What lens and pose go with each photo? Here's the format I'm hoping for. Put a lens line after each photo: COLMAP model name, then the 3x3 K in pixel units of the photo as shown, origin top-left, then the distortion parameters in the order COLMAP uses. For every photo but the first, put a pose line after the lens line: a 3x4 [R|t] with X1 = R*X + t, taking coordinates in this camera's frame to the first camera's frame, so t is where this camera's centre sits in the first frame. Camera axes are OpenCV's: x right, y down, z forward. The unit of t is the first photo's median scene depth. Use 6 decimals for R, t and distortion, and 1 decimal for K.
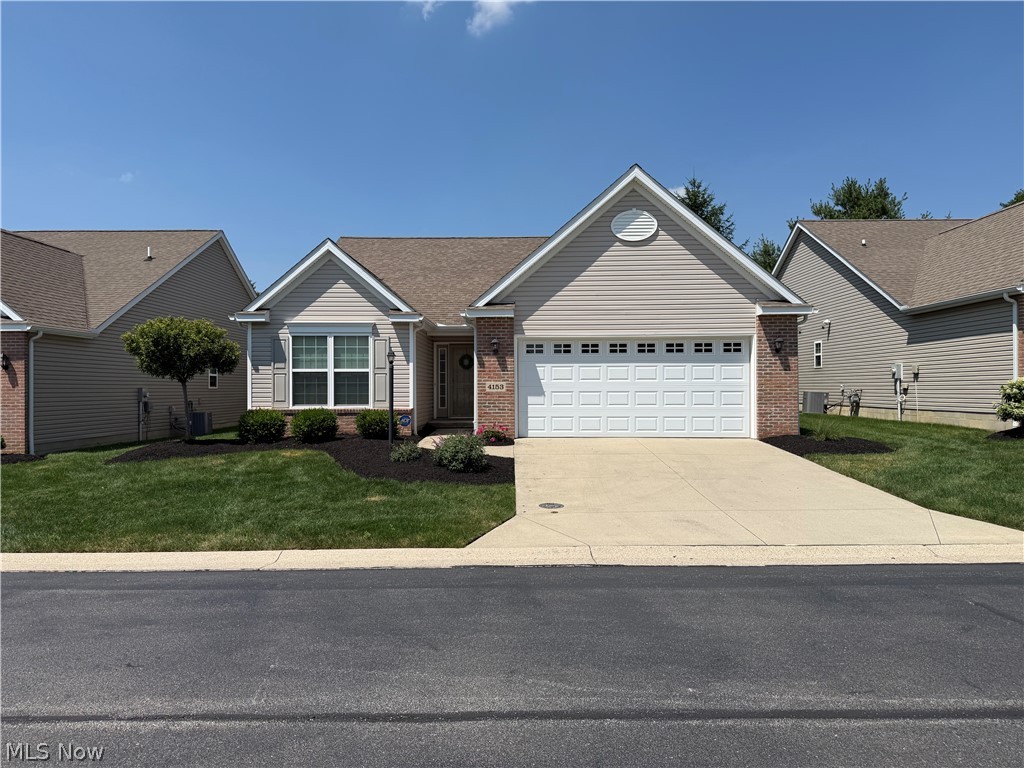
lens RADIAL K [[727.3, 0, 510.4], [0, 727.3, 383.8], [0, 0, 1]] dist [0.058396, -0.001505]
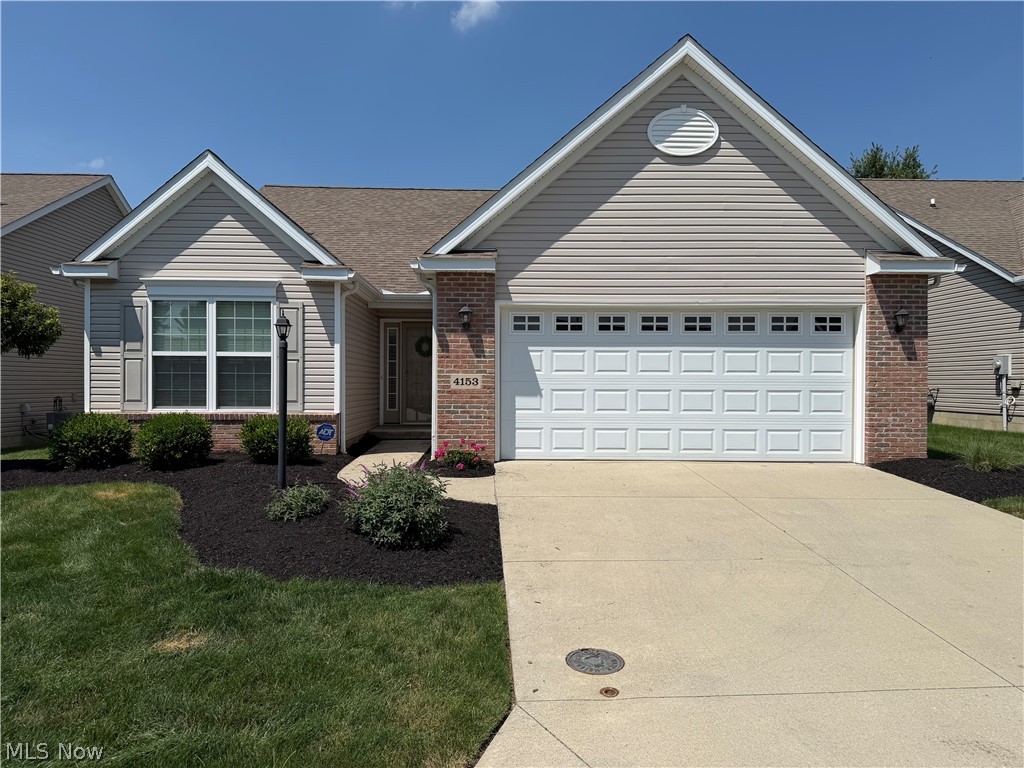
lens RADIAL K [[727.3, 0, 509.8], [0, 727.3, 385.6], [0, 0, 1]] dist [0.058396, -0.001505]
pose [[0.999121, 0.007891, 0.041171, -0.007688], [-0.008272, 0.999924, 0.009089, 0.001755], [-0.041097, -0.009421, 0.999111, 0.352592]]
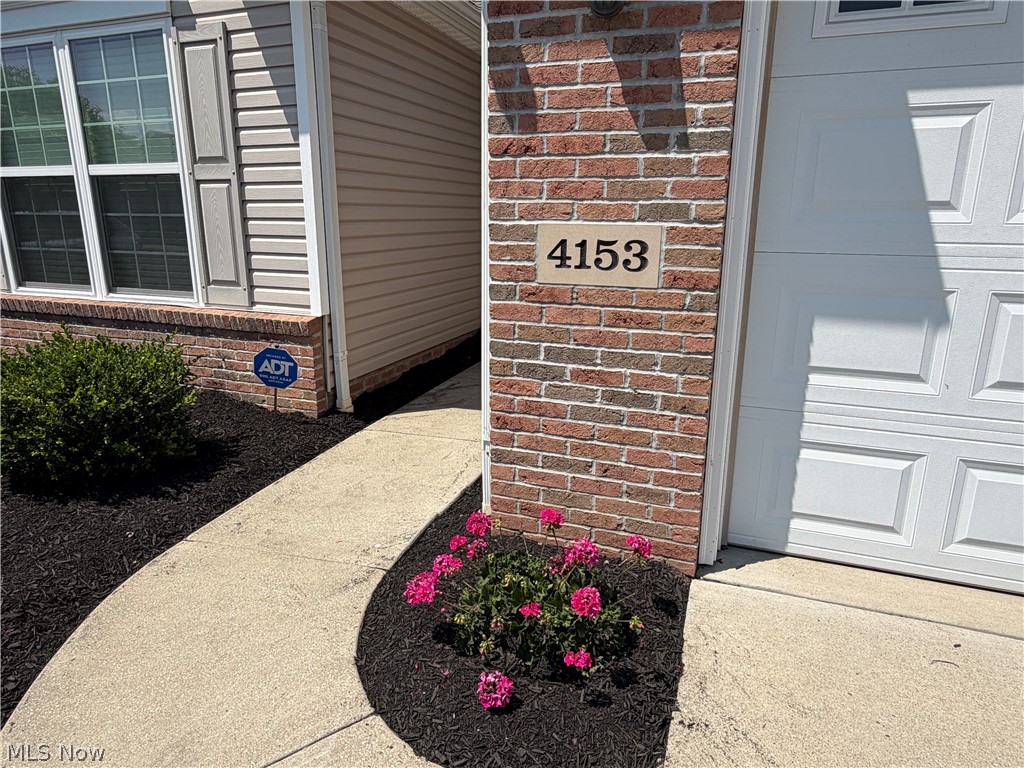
lens RADIAL K [[660.7, 0, 492.4], [0, 660.7, 383.0], [0, 0, 1]] dist [0.000510, 0.001574]
pose [[0.930592, 0.098625, -0.352522, 0.011144], [-0.005940, 0.966963, 0.254848, -0.004796], [0.366010, -0.235065, 0.900434, 0.842057]]
